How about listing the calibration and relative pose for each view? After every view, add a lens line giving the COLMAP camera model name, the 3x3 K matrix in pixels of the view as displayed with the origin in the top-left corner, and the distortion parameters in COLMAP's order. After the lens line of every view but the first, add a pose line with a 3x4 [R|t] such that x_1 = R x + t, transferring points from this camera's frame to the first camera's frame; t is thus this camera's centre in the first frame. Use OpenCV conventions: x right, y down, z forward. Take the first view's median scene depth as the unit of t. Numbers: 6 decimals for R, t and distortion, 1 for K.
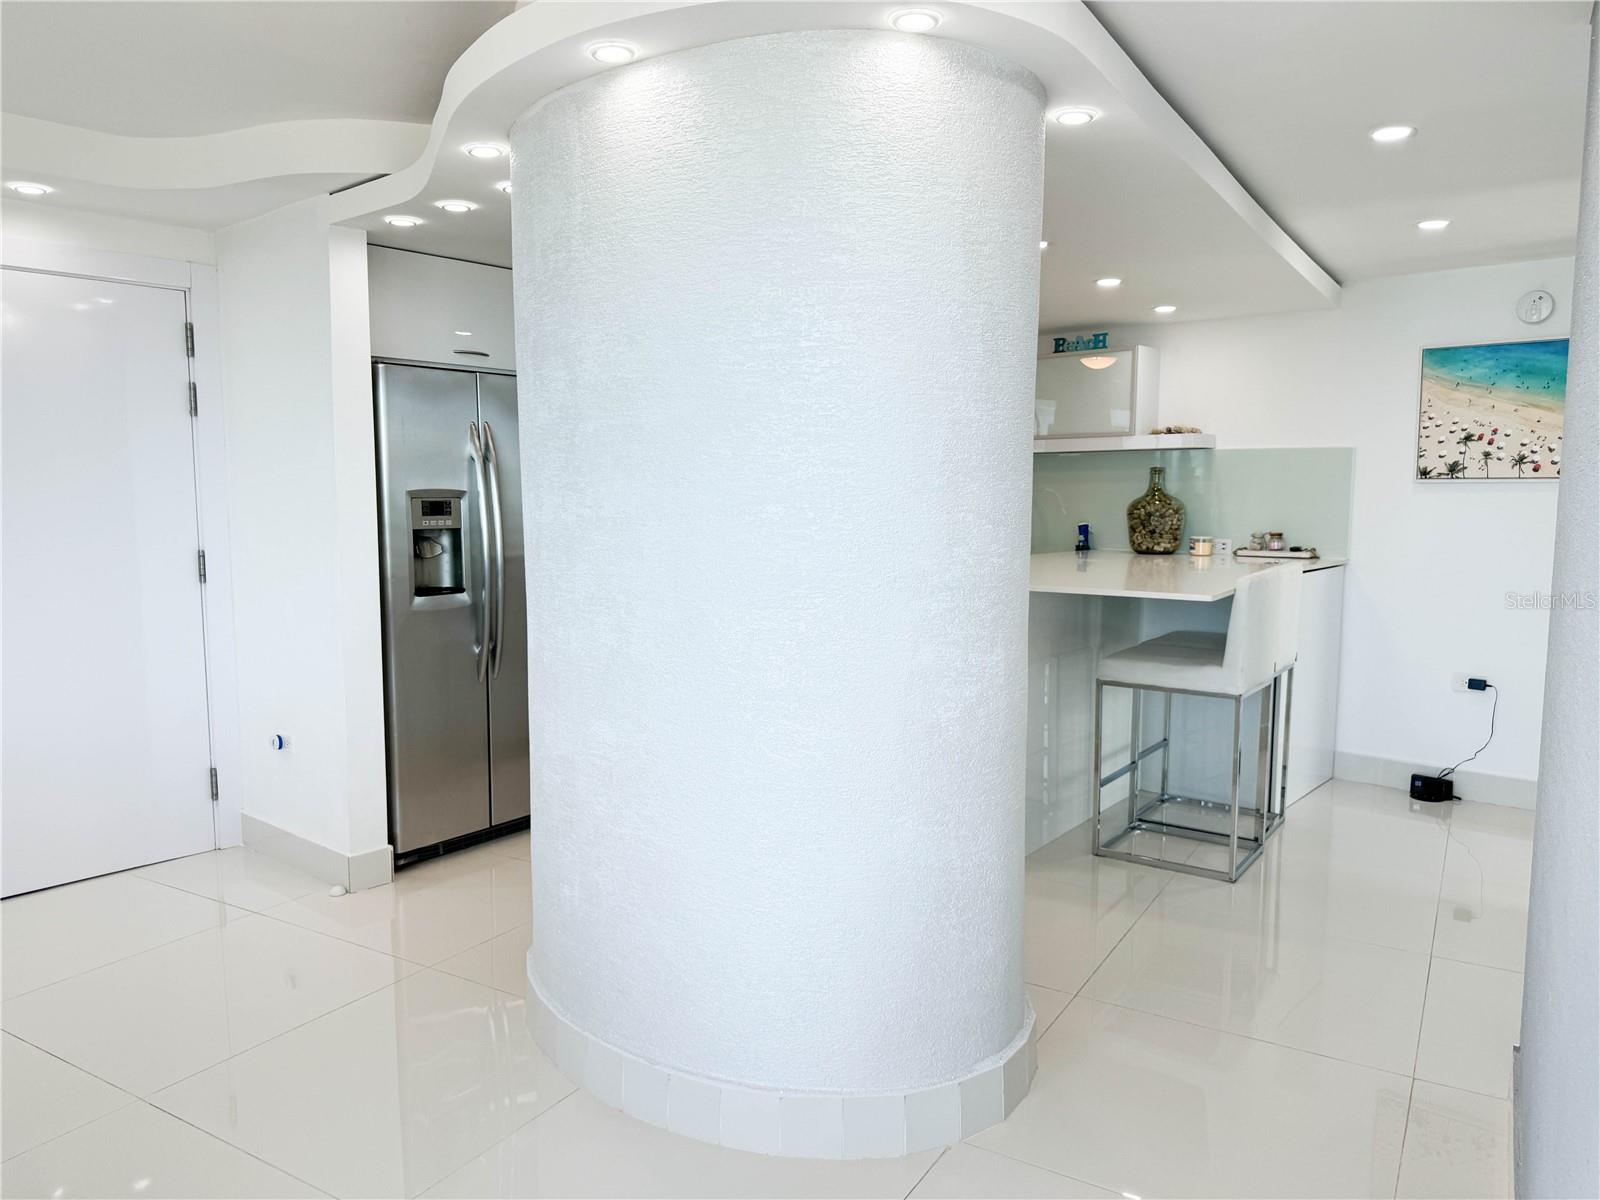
lens RADIAL K [[1120.7, 0, 800.0], [0, 1120.7, 600.0], [0, 0, 1]] dist [0.035496, -0.004678]
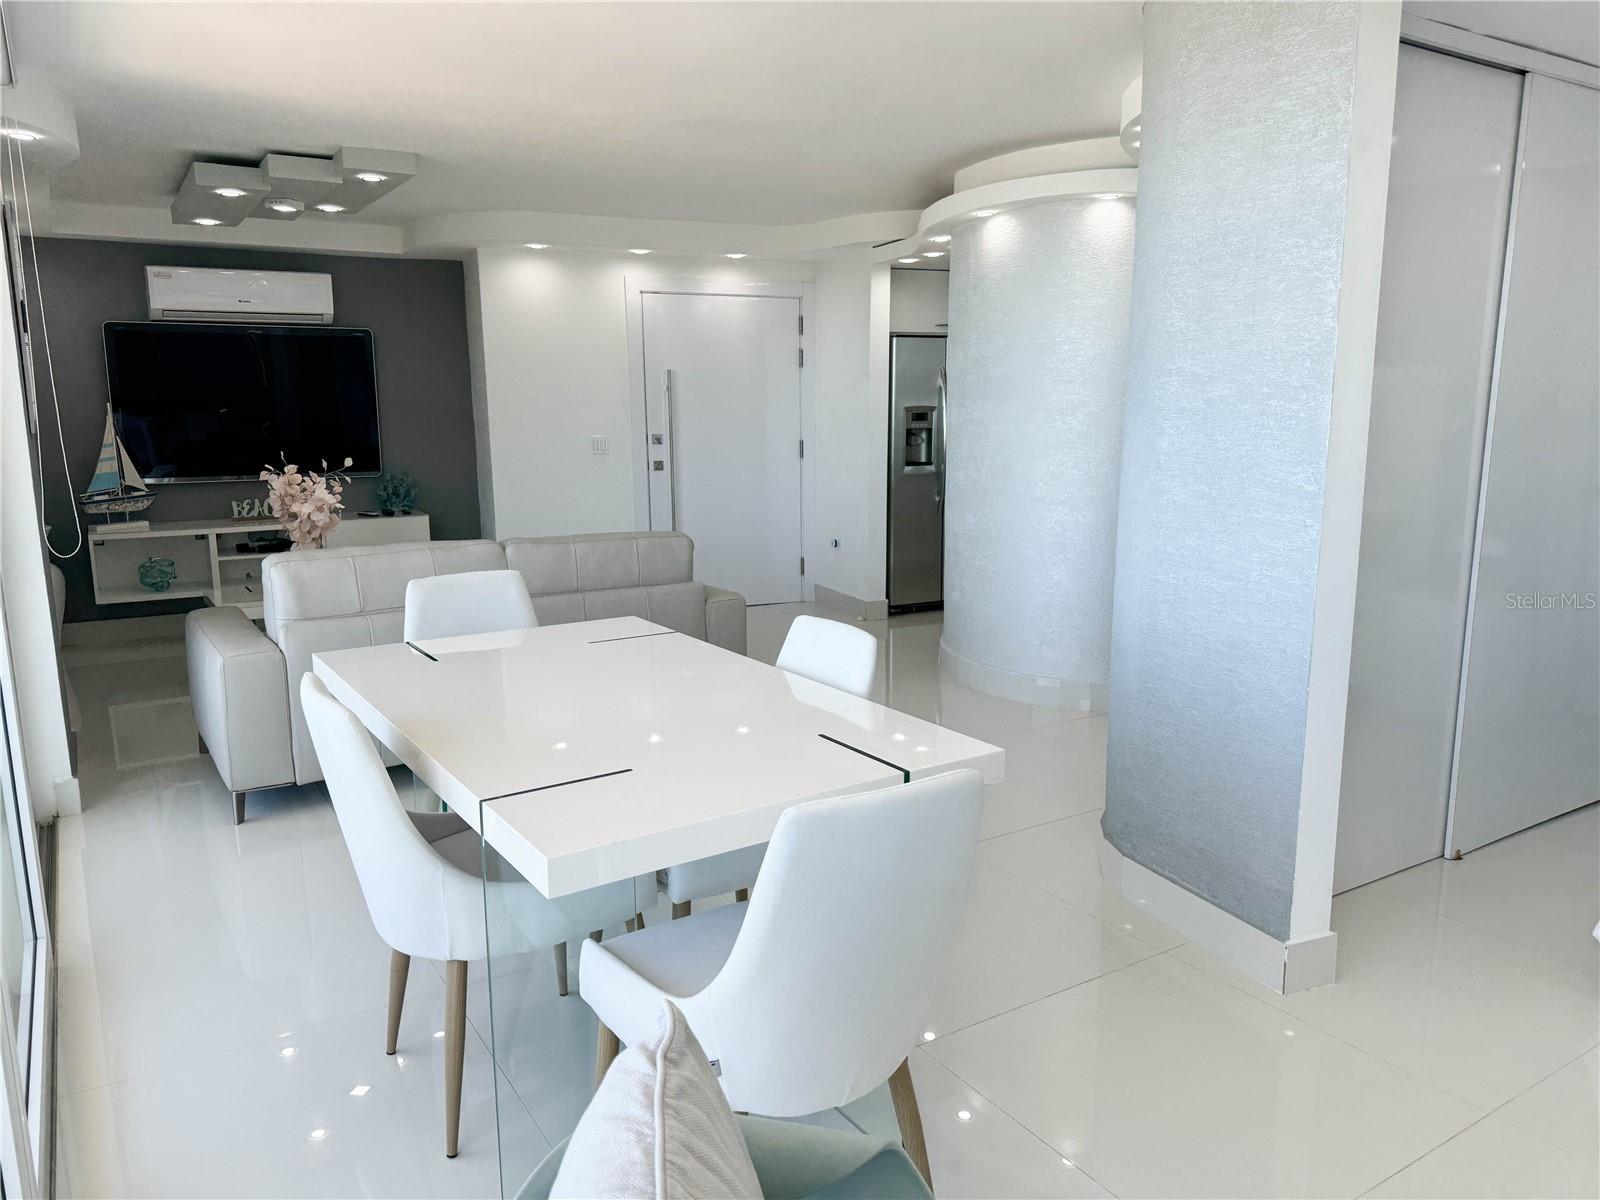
lens RADIAL K [[1129.0, 0, 800.0], [0, 1129.0, 600.0], [0, 0, 1]] dist [-0.006271, -0.008481]
pose [[0.895750, 0.072205, -0.438655, 0.314039], [-0.040174, 0.995832, 0.081882, 0.068848], [0.442739, -0.055723, 0.894917, -0.704076]]
